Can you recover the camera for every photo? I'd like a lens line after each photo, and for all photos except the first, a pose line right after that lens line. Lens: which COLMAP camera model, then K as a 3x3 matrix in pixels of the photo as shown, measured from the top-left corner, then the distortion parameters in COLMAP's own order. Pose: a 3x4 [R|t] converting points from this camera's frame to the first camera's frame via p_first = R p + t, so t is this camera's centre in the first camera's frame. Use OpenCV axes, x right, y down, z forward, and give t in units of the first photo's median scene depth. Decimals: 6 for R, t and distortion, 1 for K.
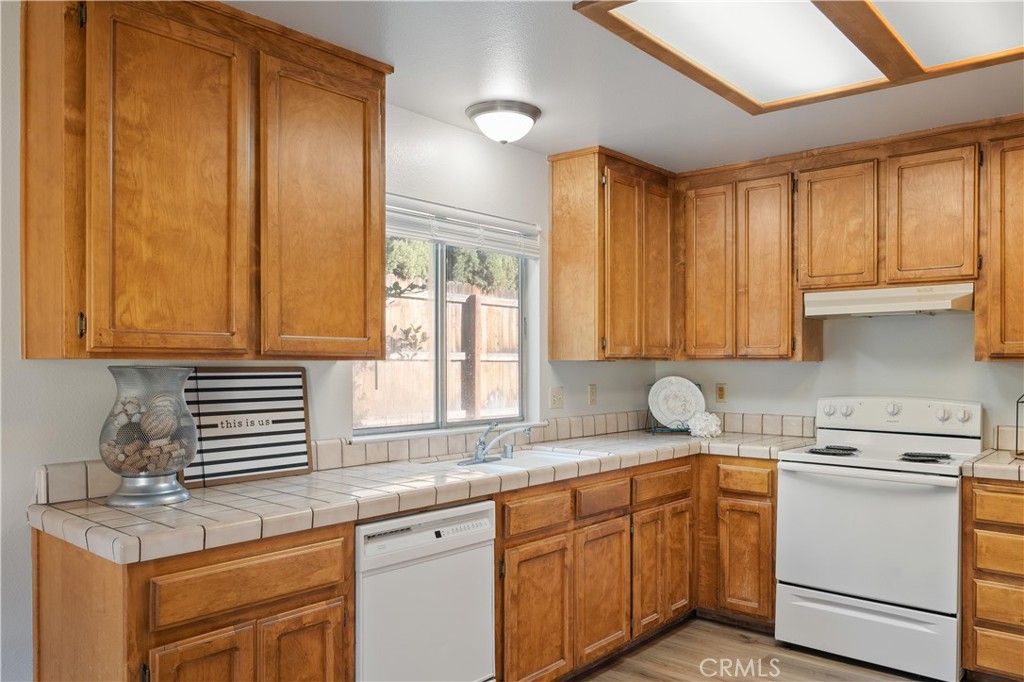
lens RADIAL K [[766.6, 0, 510.5], [0, 766.6, 356.6], [0, 0, 1]] dist [0.000928, 0.001084]
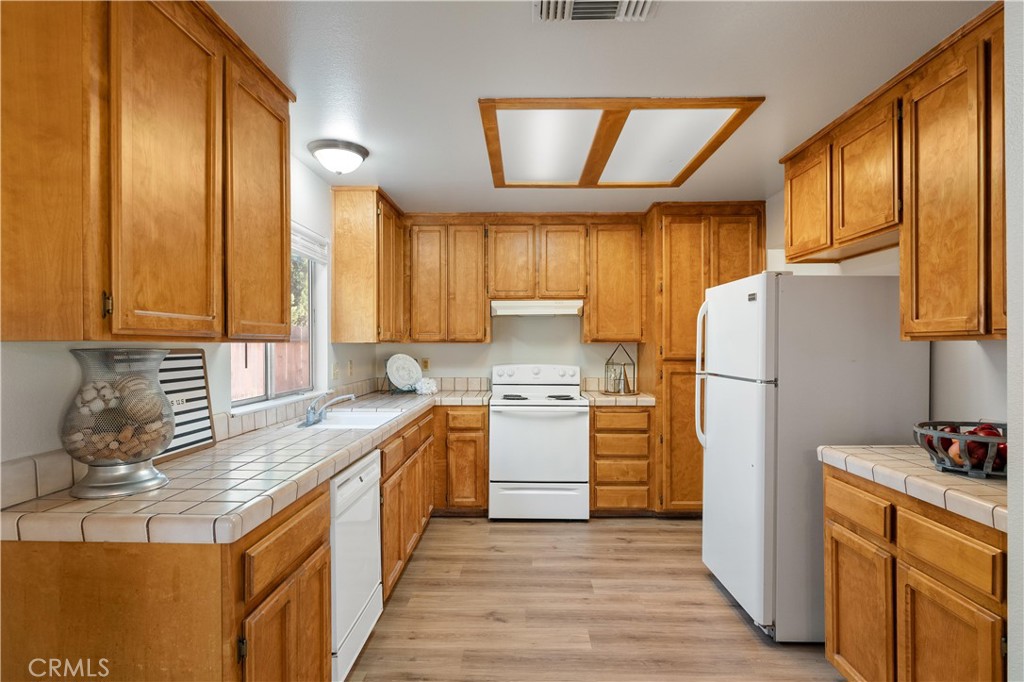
lens RADIAL K [[543.8, 0, 512.0], [0, 543.8, 341.0], [0, 0, 1]] dist [-0.001234, -0.000826]
pose [[0.771112, 0.001364, 0.636698, -0.328243], [-0.002299, 0.999997, 0.000642, 0.000756], [-0.636695, -0.001959, 0.771113, 0.099841]]
